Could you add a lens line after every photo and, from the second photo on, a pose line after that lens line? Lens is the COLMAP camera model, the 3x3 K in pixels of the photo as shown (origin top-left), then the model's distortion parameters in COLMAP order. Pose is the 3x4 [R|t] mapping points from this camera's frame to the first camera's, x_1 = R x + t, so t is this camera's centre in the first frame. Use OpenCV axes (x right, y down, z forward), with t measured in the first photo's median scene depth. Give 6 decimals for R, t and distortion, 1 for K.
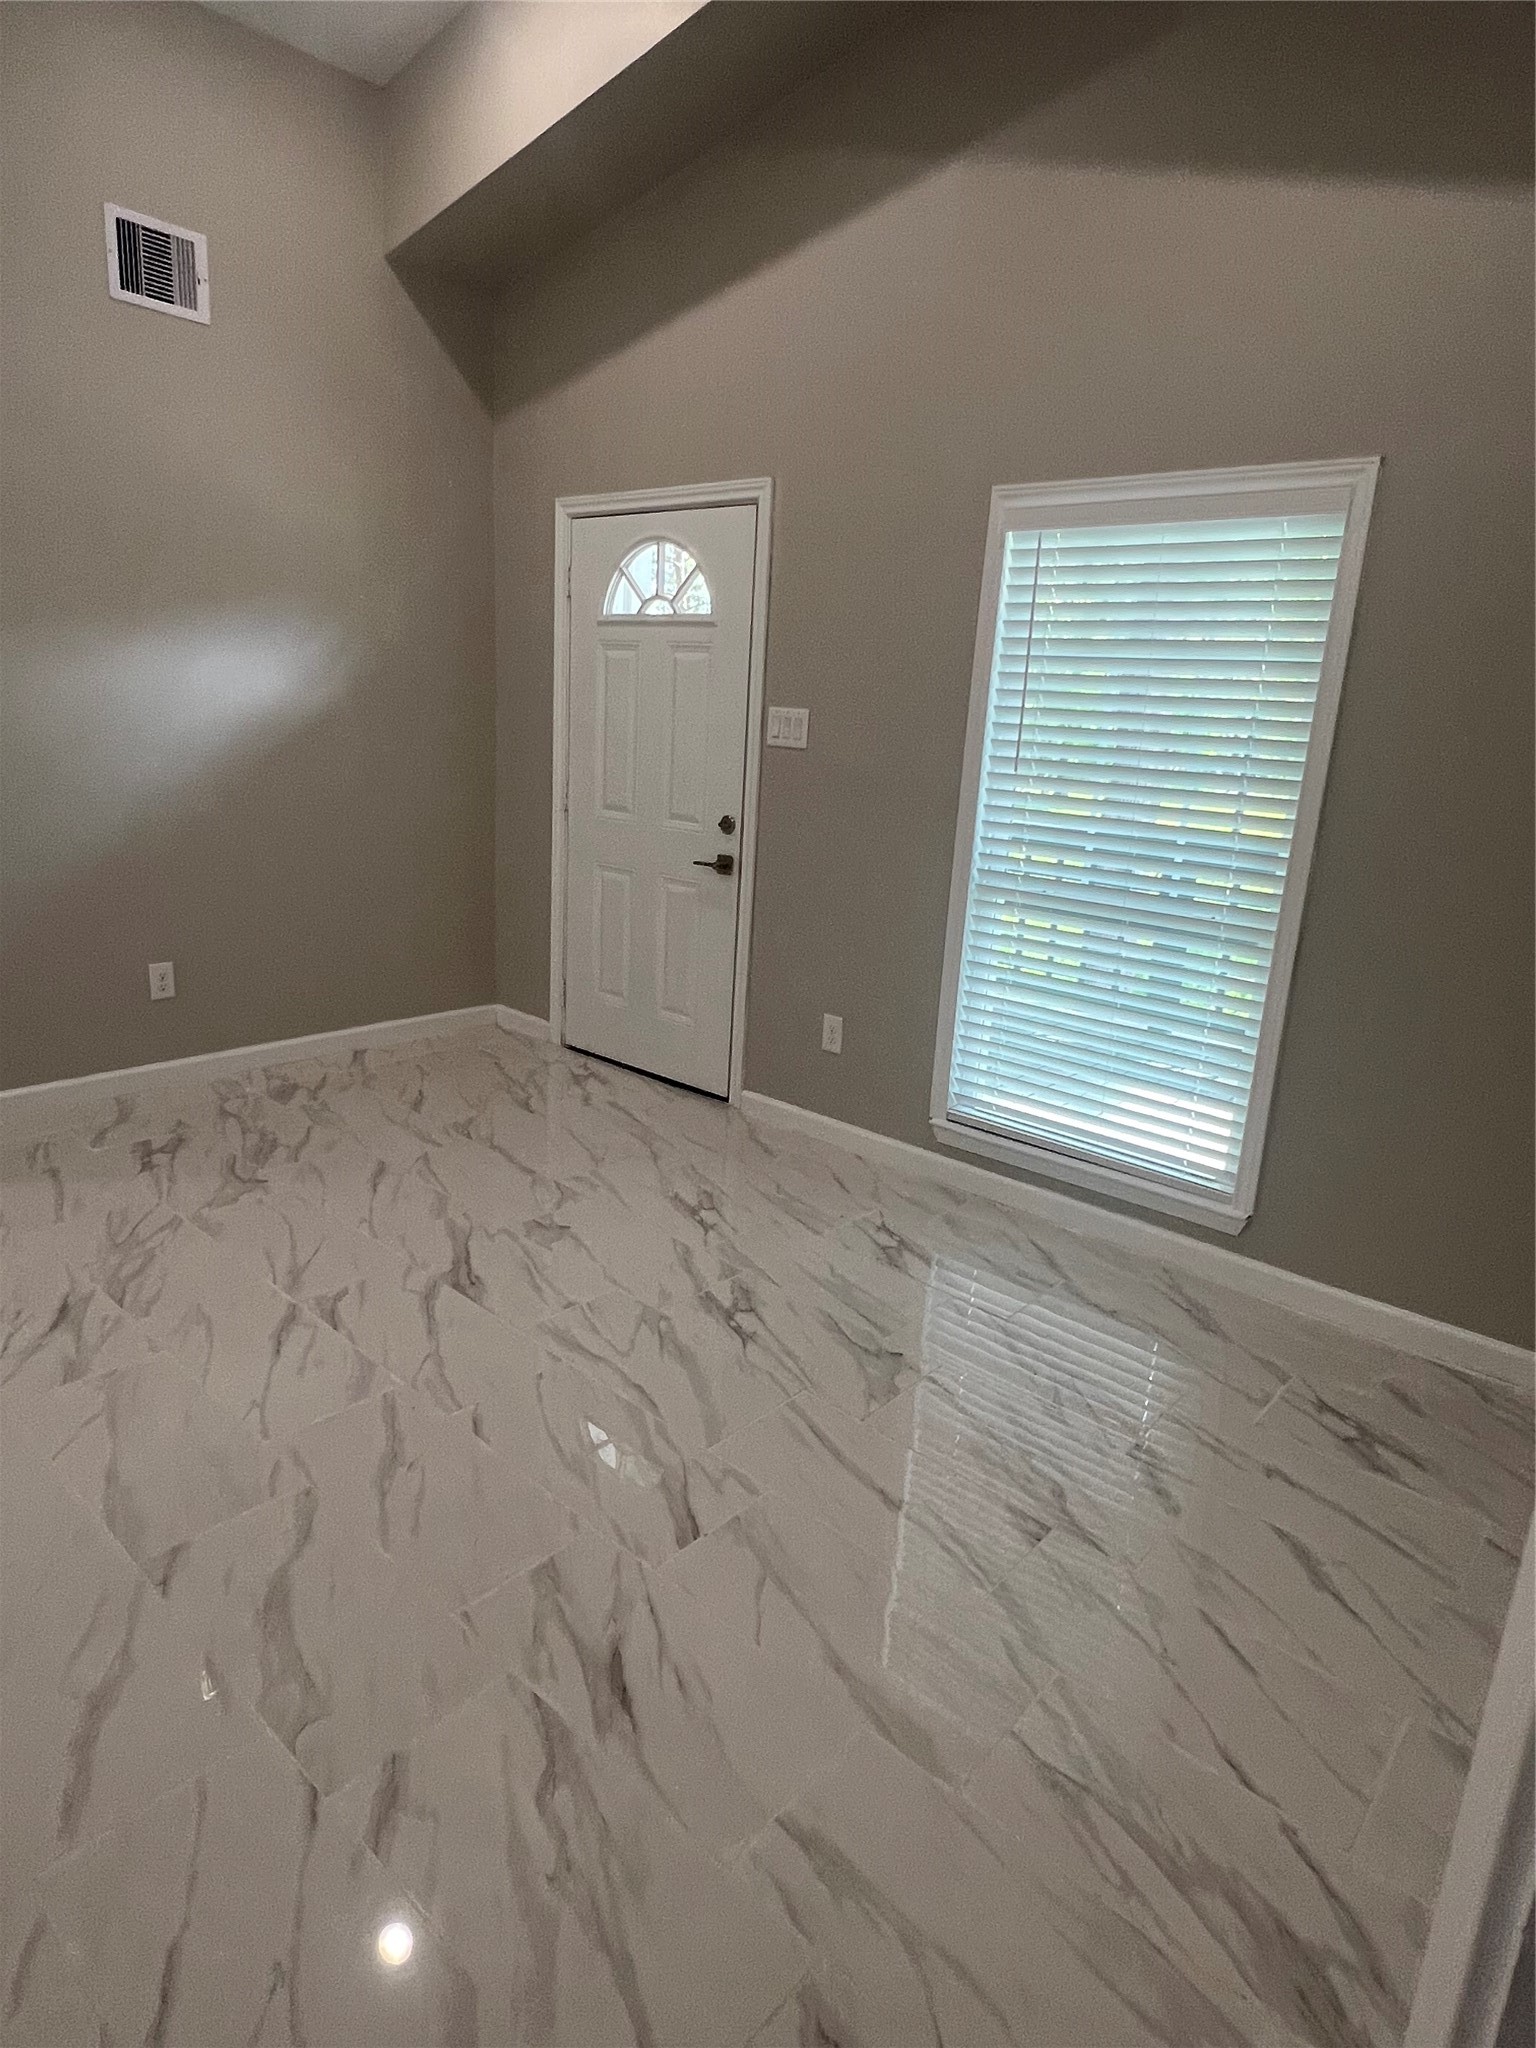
lens RADIAL K [[1207.6, 0, 768.0], [0, 1207.6, 1024.0], [0, 0, 1]] dist [0.000404, -0.000110]
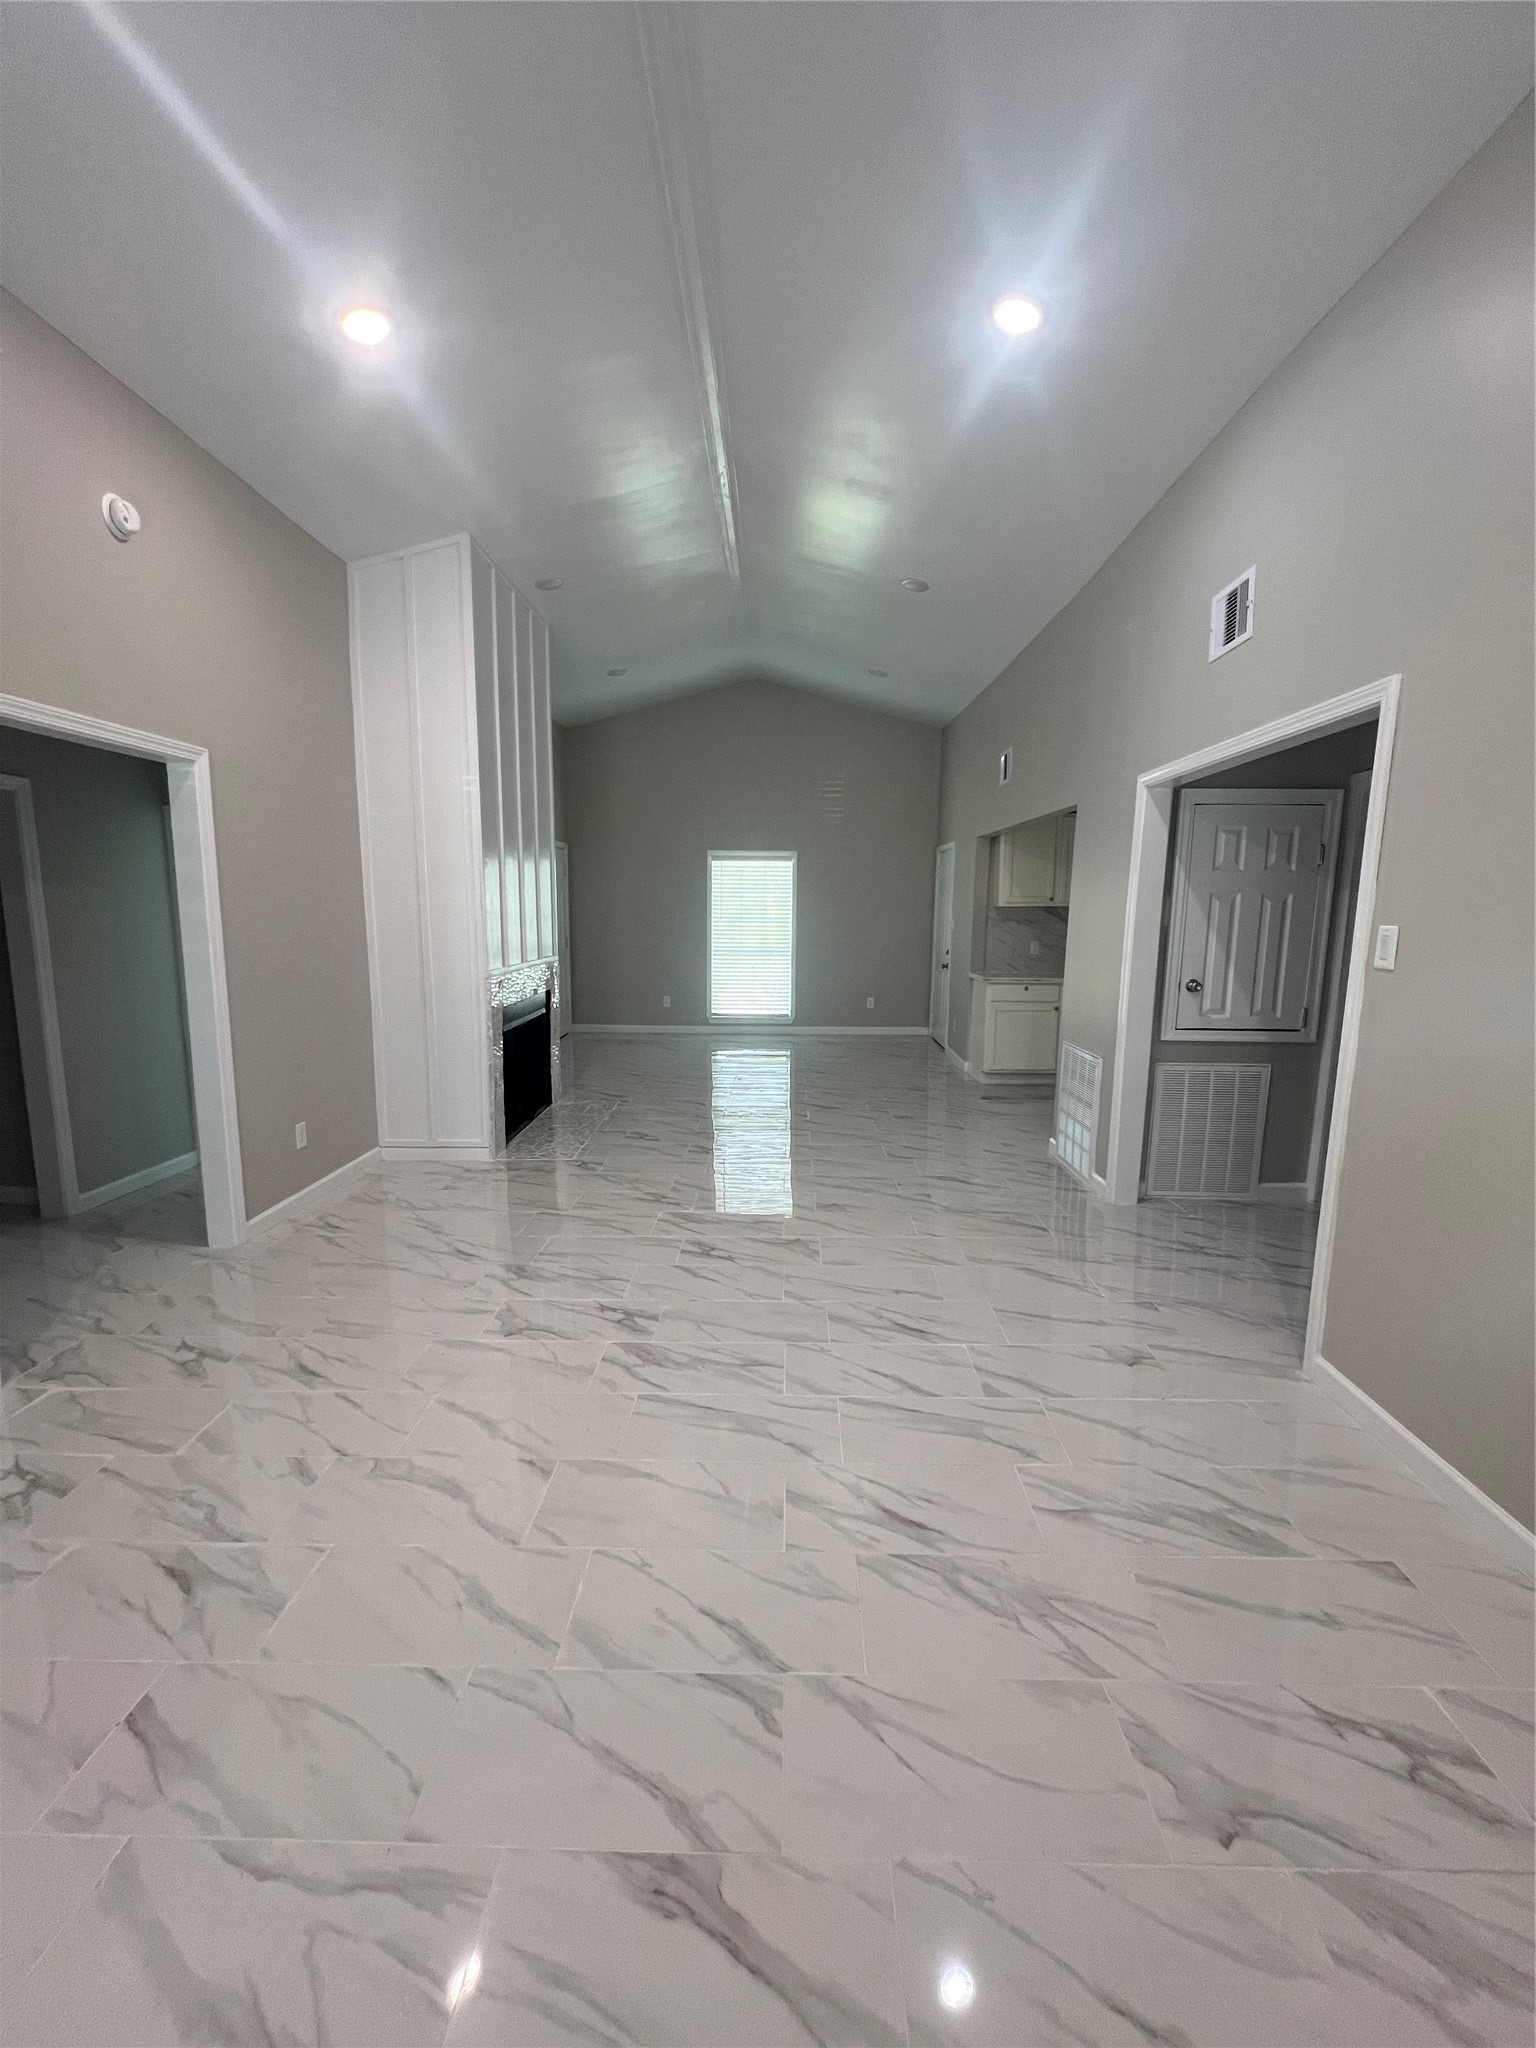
lens RADIAL K [[839.6, 0, 768.0], [0, 839.6, 1024.0], [0, 0, 1]] dist [-0.000394, -0.000293]
pose [[-0.776896, 0.017133, -0.629396, -0.037991], [-0.217095, 0.931040, 0.293316, -0.390843], [0.591019, 0.364515, -0.719601, 1.429199]]
